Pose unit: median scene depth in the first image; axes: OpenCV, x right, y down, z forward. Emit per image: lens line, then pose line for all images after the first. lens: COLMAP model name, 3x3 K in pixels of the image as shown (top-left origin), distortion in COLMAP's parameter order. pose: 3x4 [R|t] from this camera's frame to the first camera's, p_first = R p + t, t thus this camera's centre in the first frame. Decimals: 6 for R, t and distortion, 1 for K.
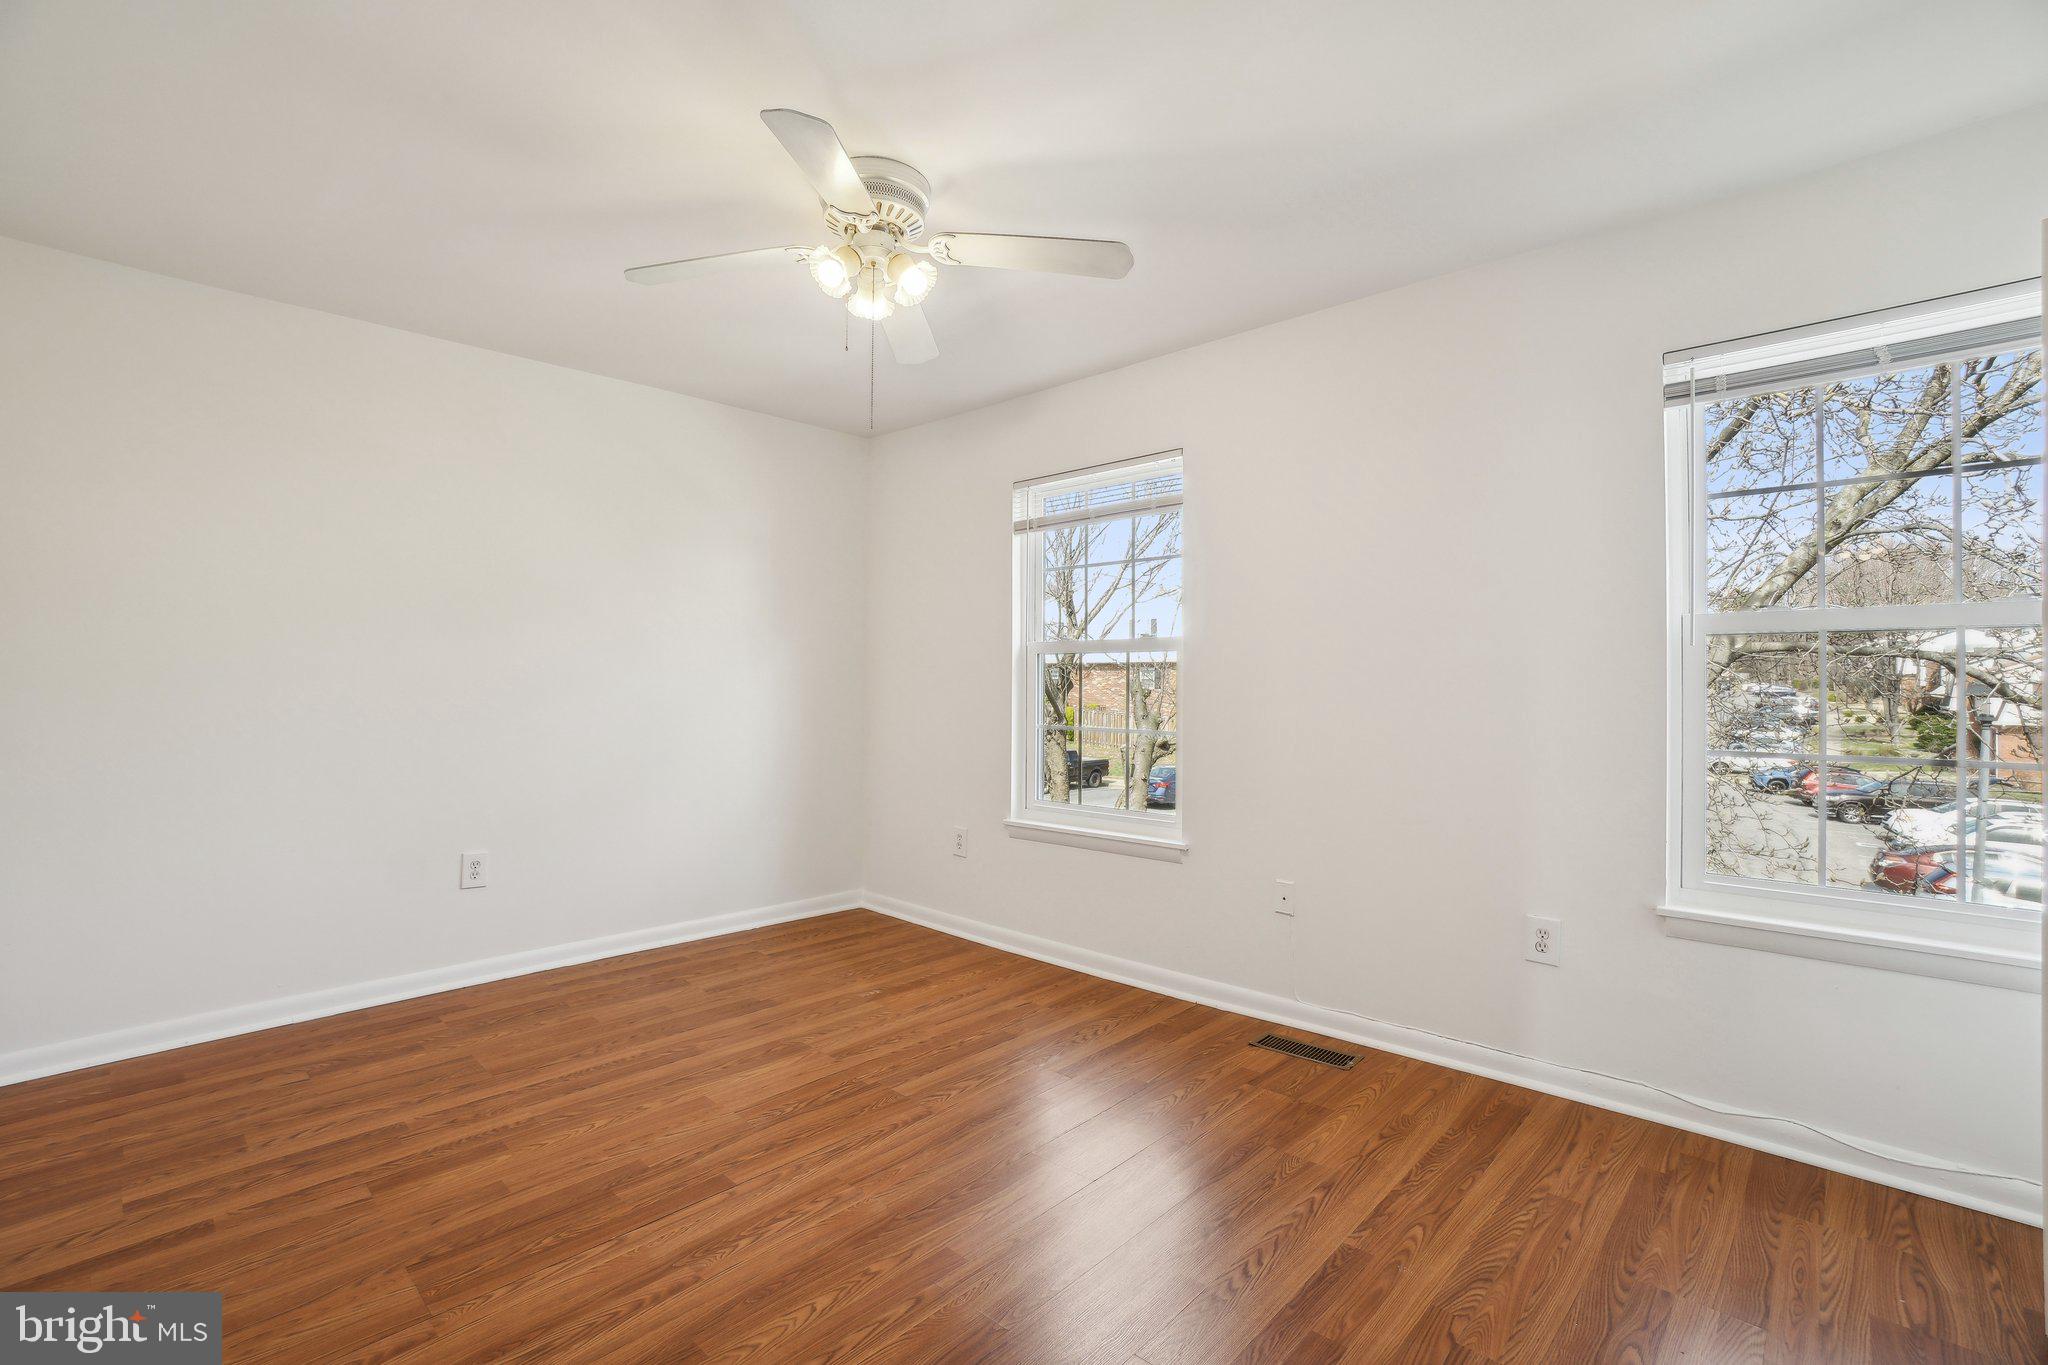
lens RADIAL K [[907.0, 0, 1025.6], [0, 907.0, 684.7], [0, 0, 1]] dist [-0.045173, 0.001264]
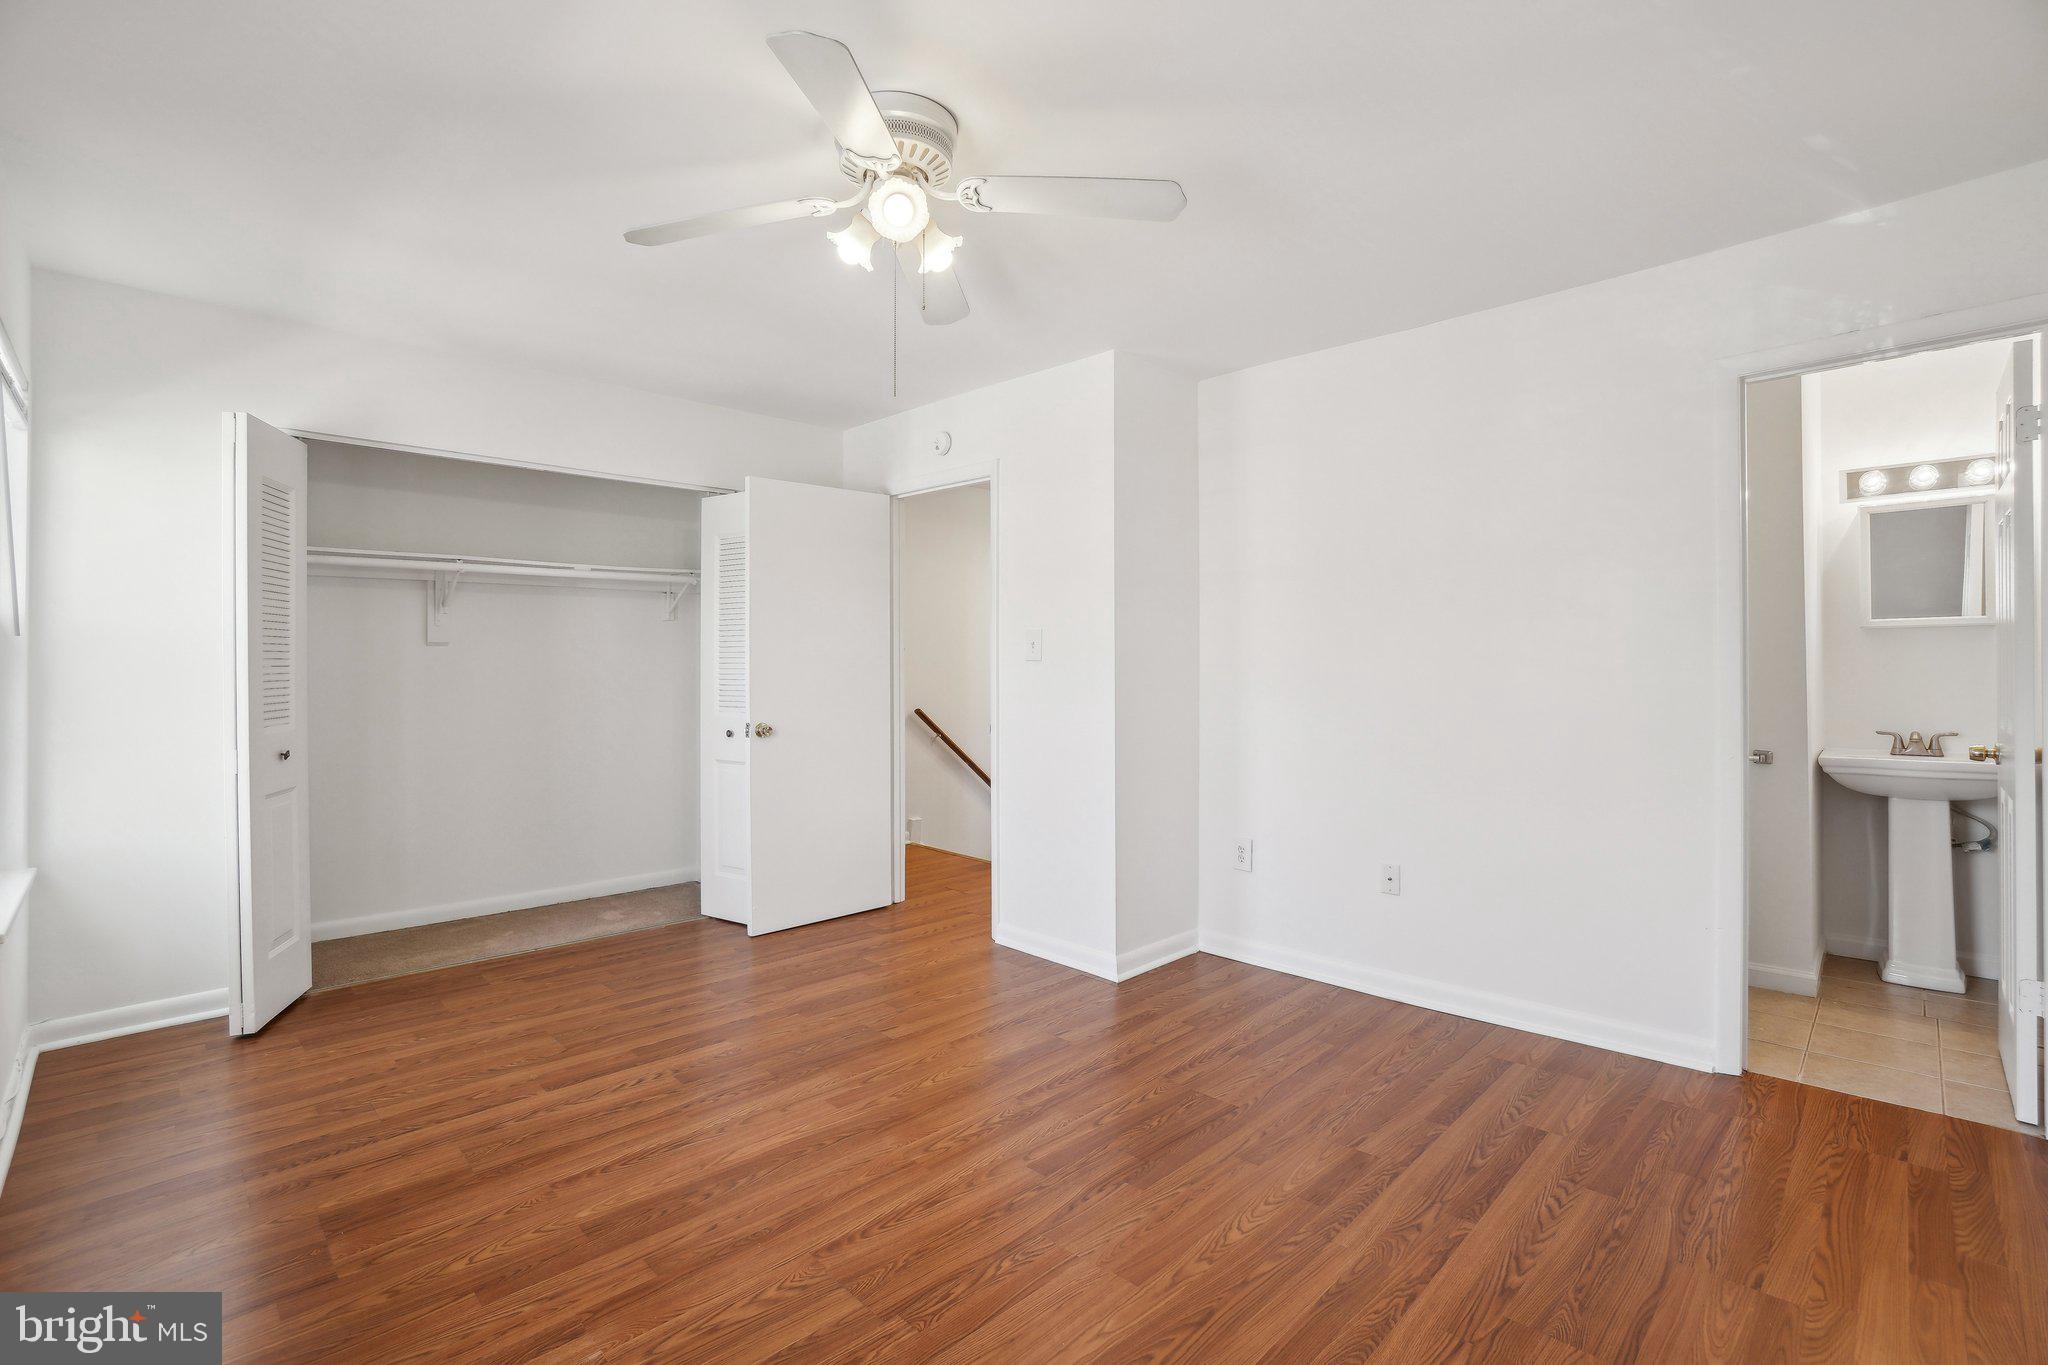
lens RADIAL K [[907.0, 0, 1013.5], [0, 907.0, 675.4], [0, 0, 1]] dist [-0.045173, 0.001264]
pose [[-0.998916, -0.005201, 0.046248, -0.336588], [-0.004505, 0.999875, 0.015139, -0.019286], [-0.046321, 0.014914, -0.998815, 1.915986]]
